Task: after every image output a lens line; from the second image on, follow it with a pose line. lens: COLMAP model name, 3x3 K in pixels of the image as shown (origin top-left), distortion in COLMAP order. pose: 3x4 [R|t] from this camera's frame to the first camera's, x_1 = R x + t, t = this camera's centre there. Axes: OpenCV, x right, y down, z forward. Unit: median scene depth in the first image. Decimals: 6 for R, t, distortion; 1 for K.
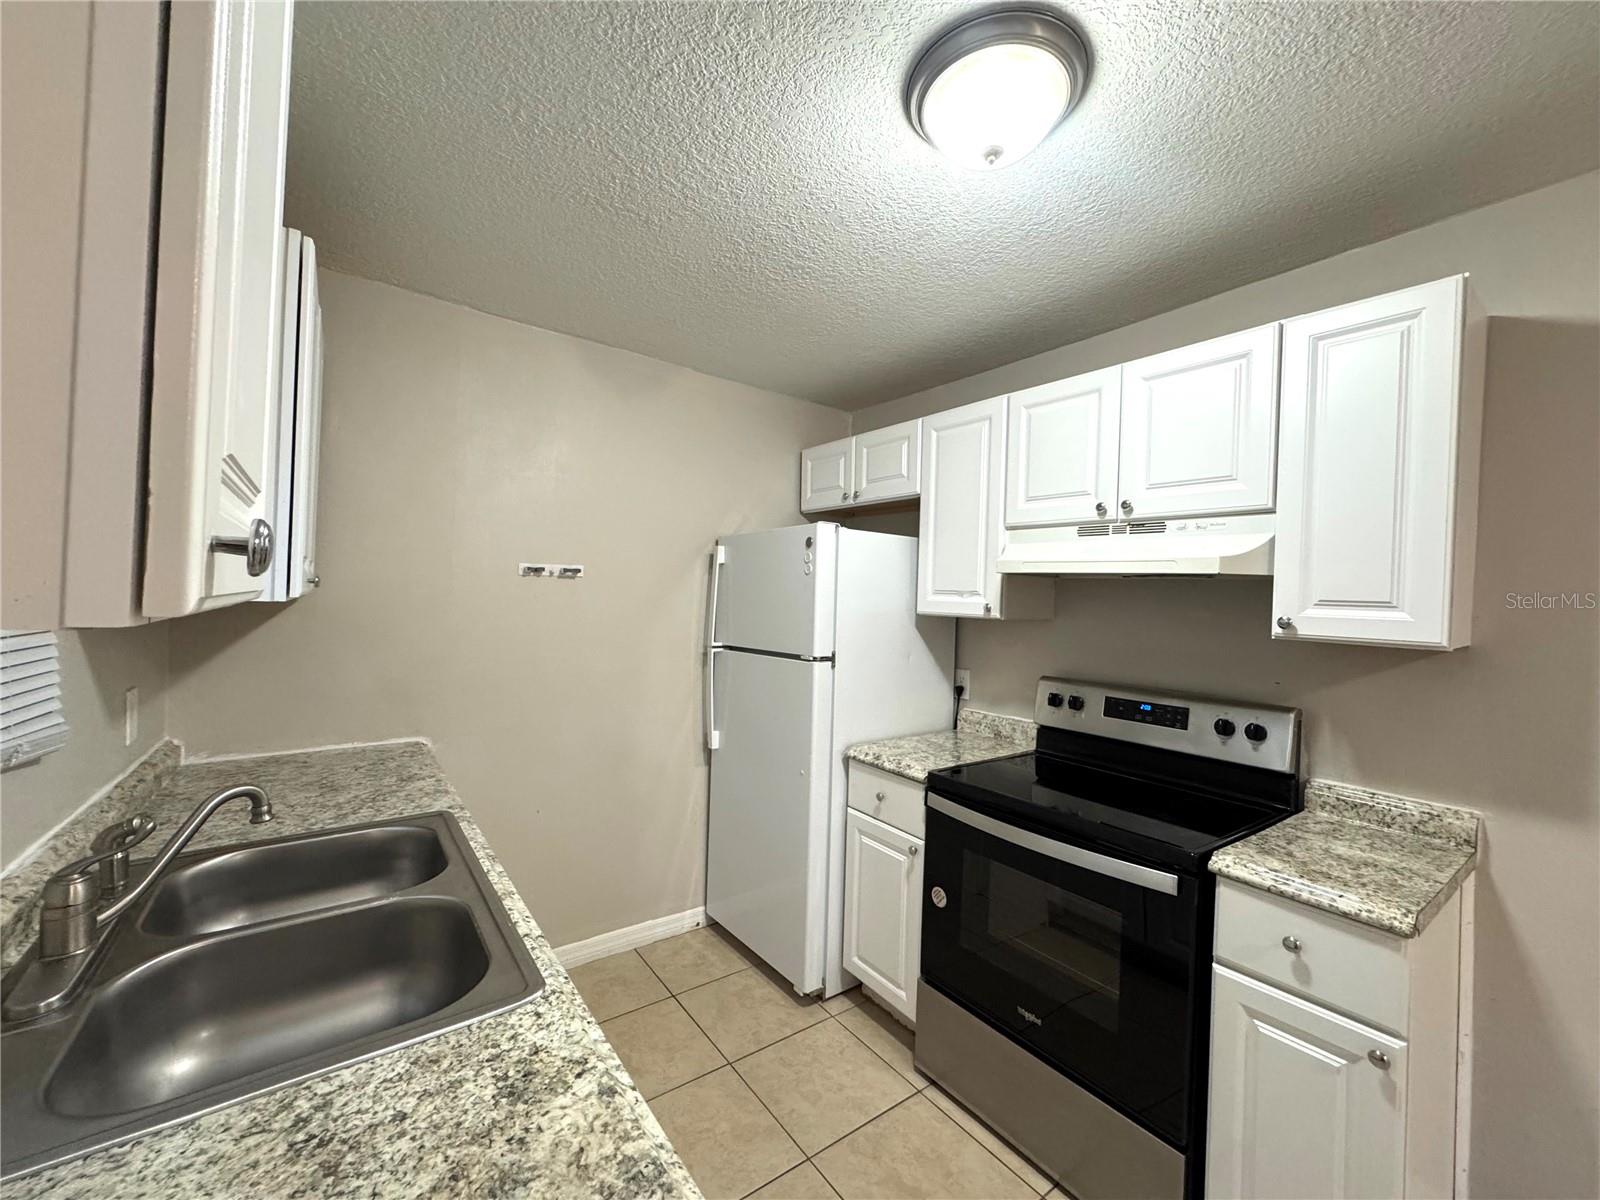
lens RADIAL K [[638.5, 0, 800.0], [0, 638.5, 600.0], [0, 0, 1]] dist [-0.001004, -0.000549]
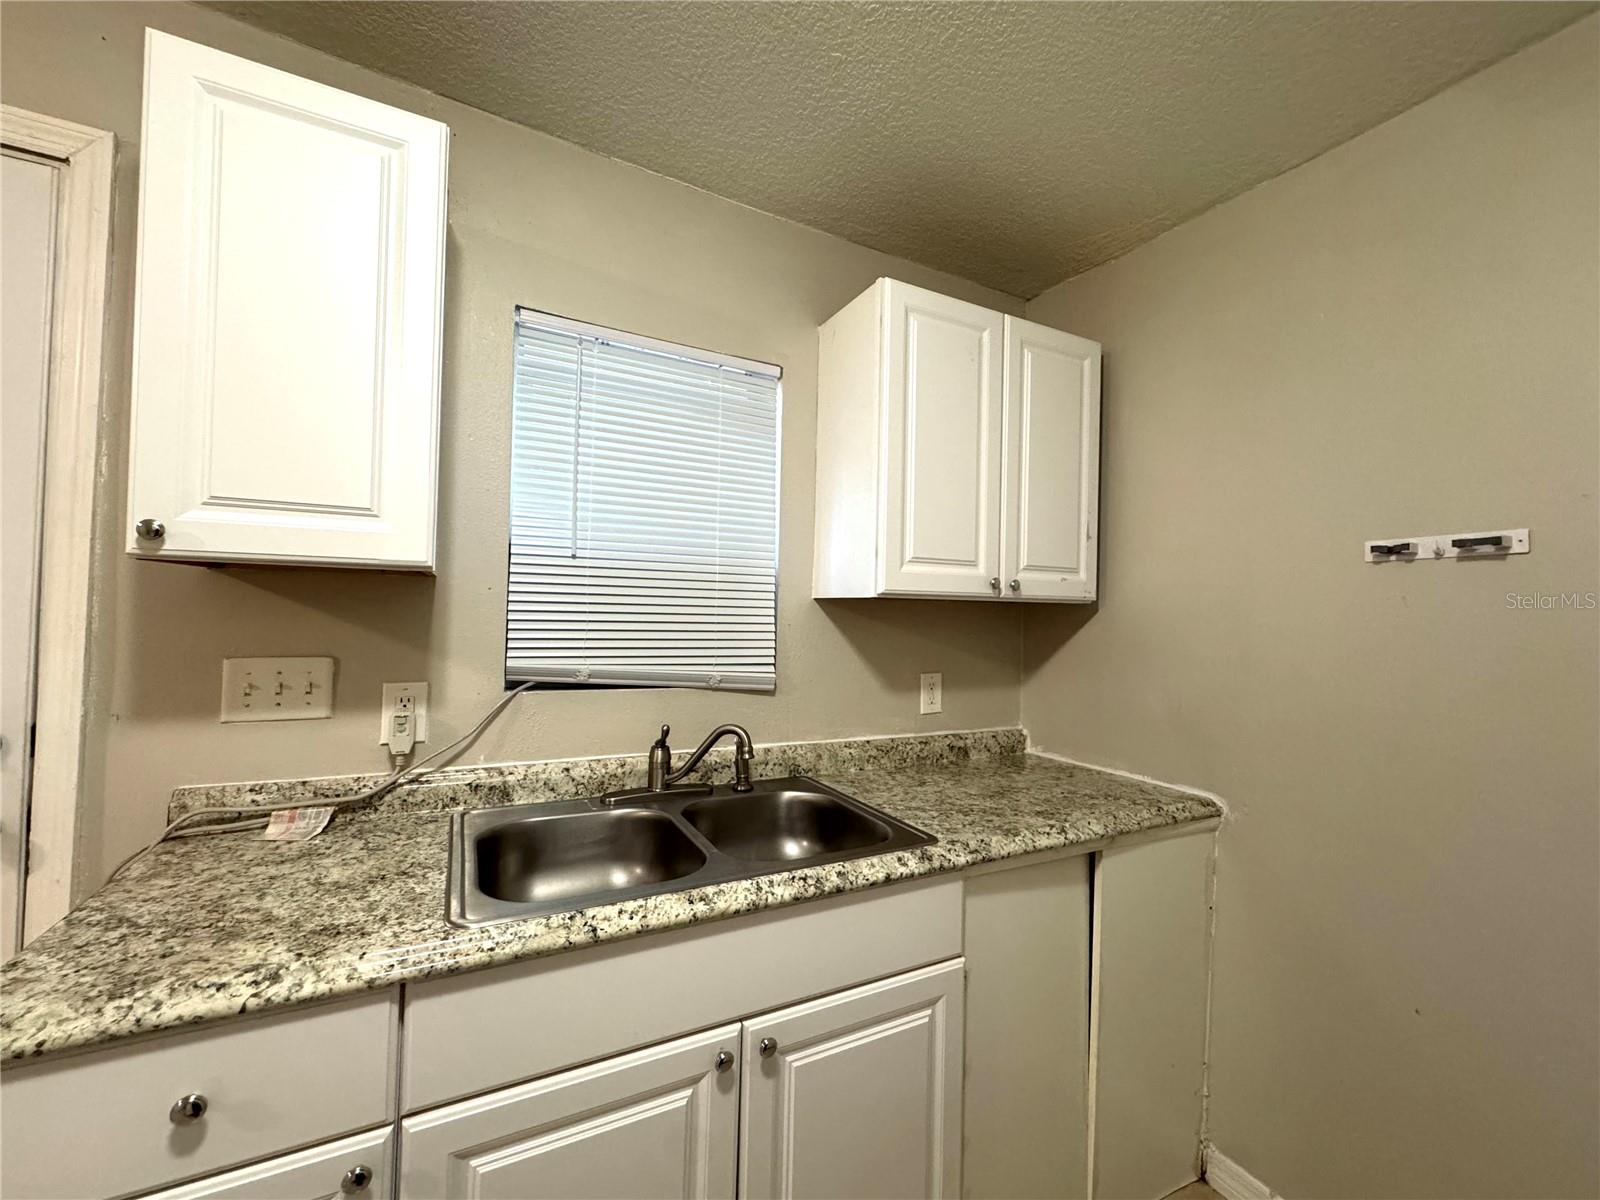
lens RADIAL K [[638.5, 0, 800.0], [0, 638.5, 600.0], [0, 0, 1]] dist [-0.001004, -0.000549]
pose [[-0.144980, -0.050513, -0.988144, 0.235366], [-0.031302, 0.998430, -0.046446, 0.044134], [0.988939, 0.024197, -0.146334, 0.694333]]
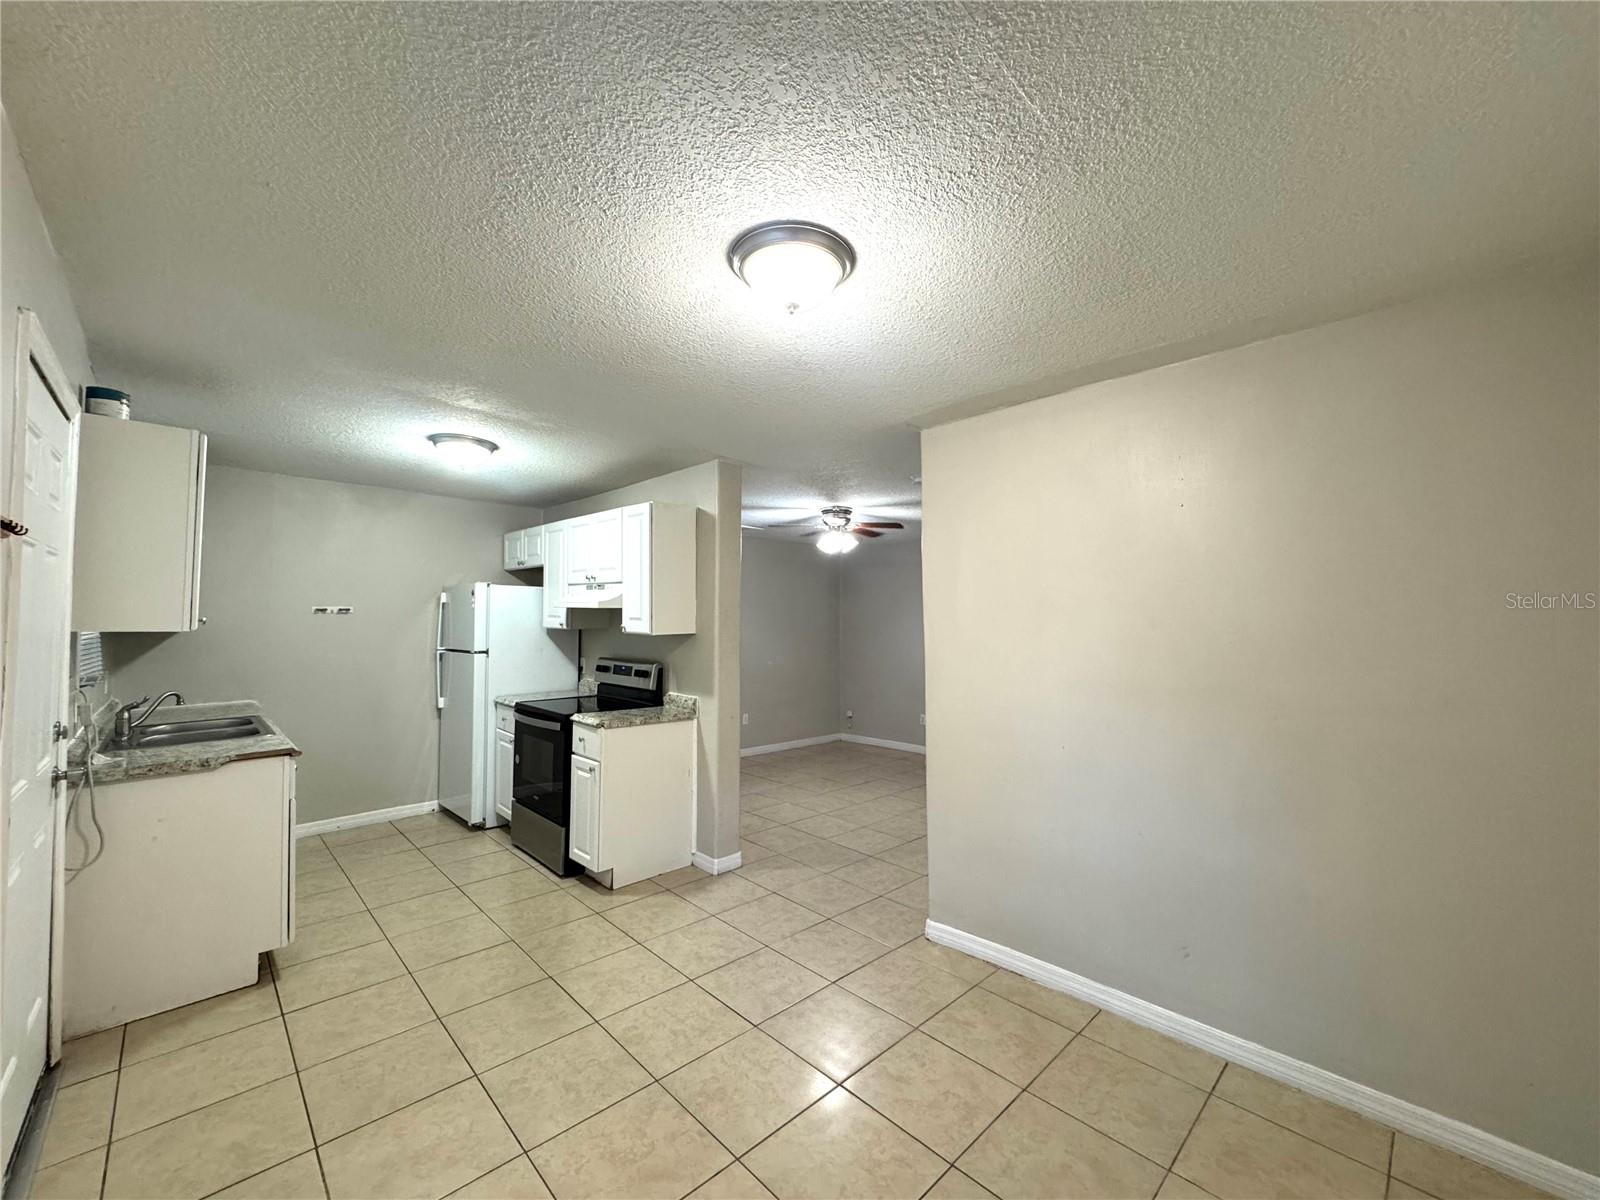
lens RADIAL K [[638.5, 0, 800.0], [0, 638.5, 600.0], [0, 0, 1]] dist [-0.001004, -0.000549]
pose [[0.989902, -0.022632, 0.139934, 0.845804], [0.026411, 0.999333, -0.025207, 0.008705], [-0.139270, 0.028649, 0.989840, -1.240208]]
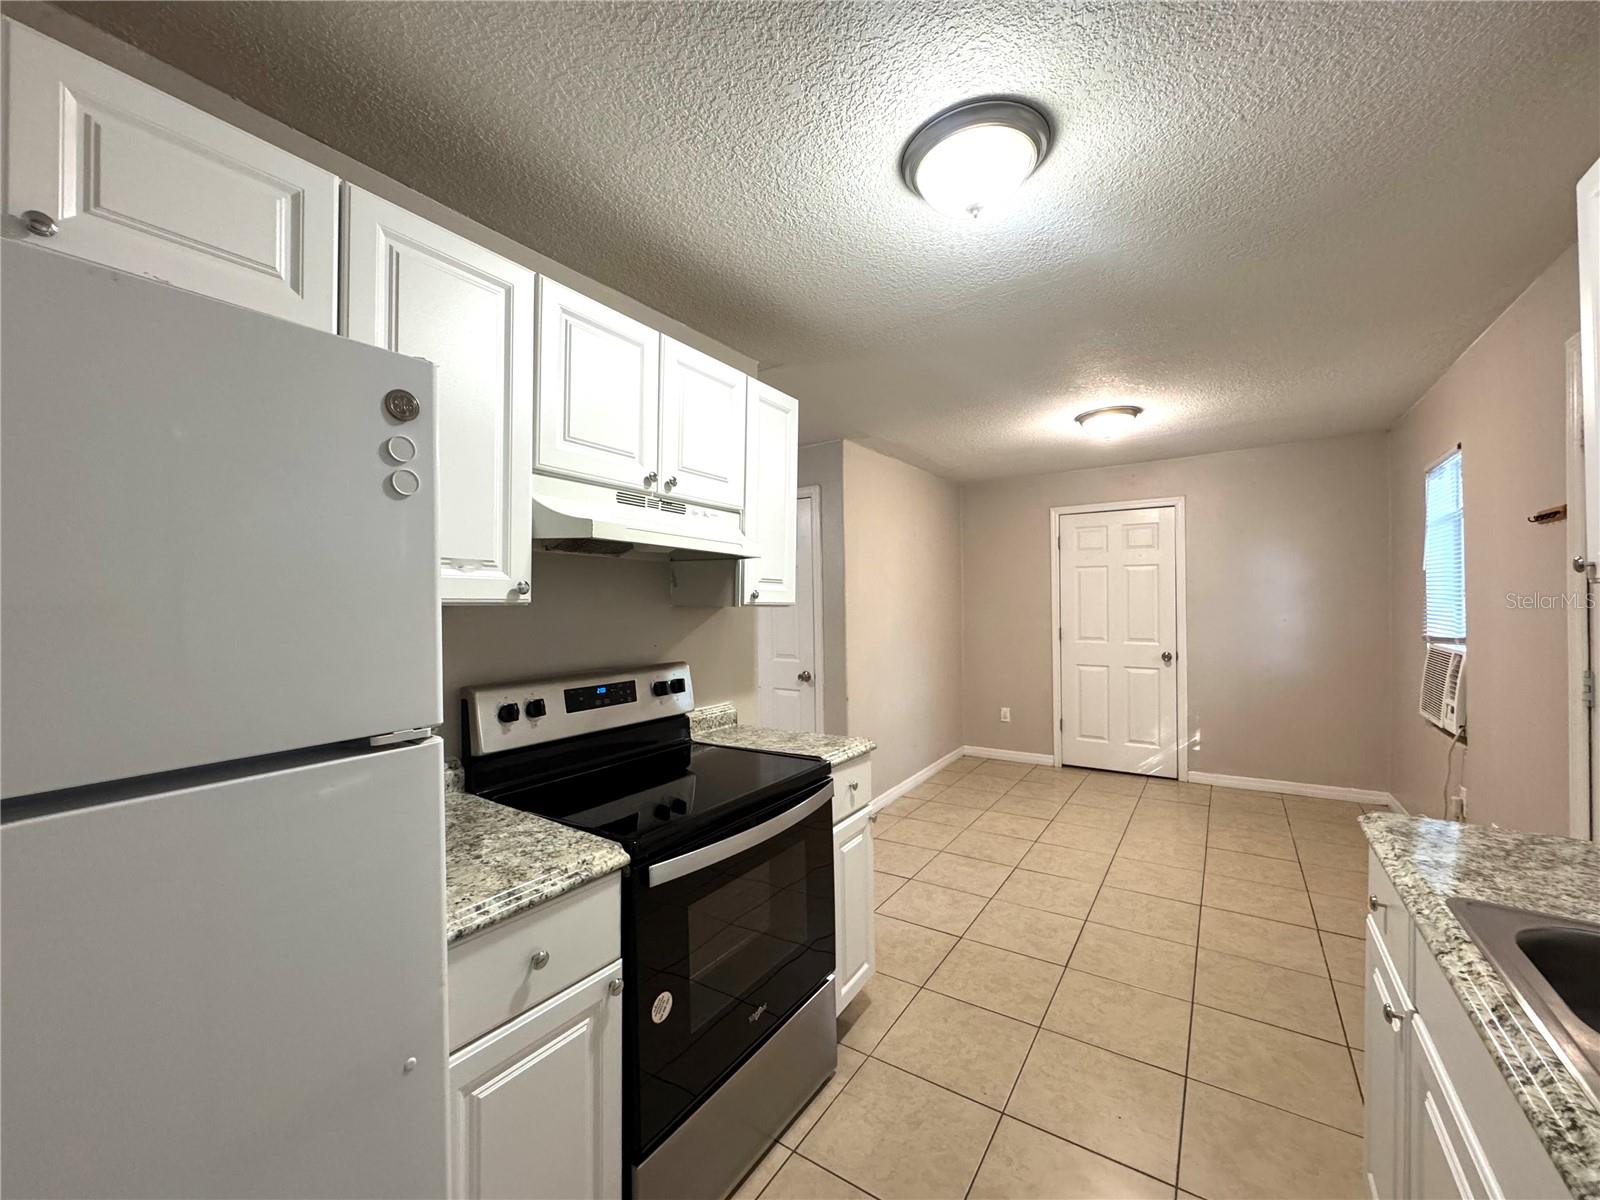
lens RADIAL K [[638.5, 0, 800.0], [0, 638.5, 600.0], [0, 0, 1]] dist [-0.001004, -0.000549]
pose [[-0.345639, -0.026331, 0.937998, -0.449943], [-0.002560, 0.999629, 0.027118, 0.007149], [-0.938364, 0.006972, -0.345578, 1.054605]]
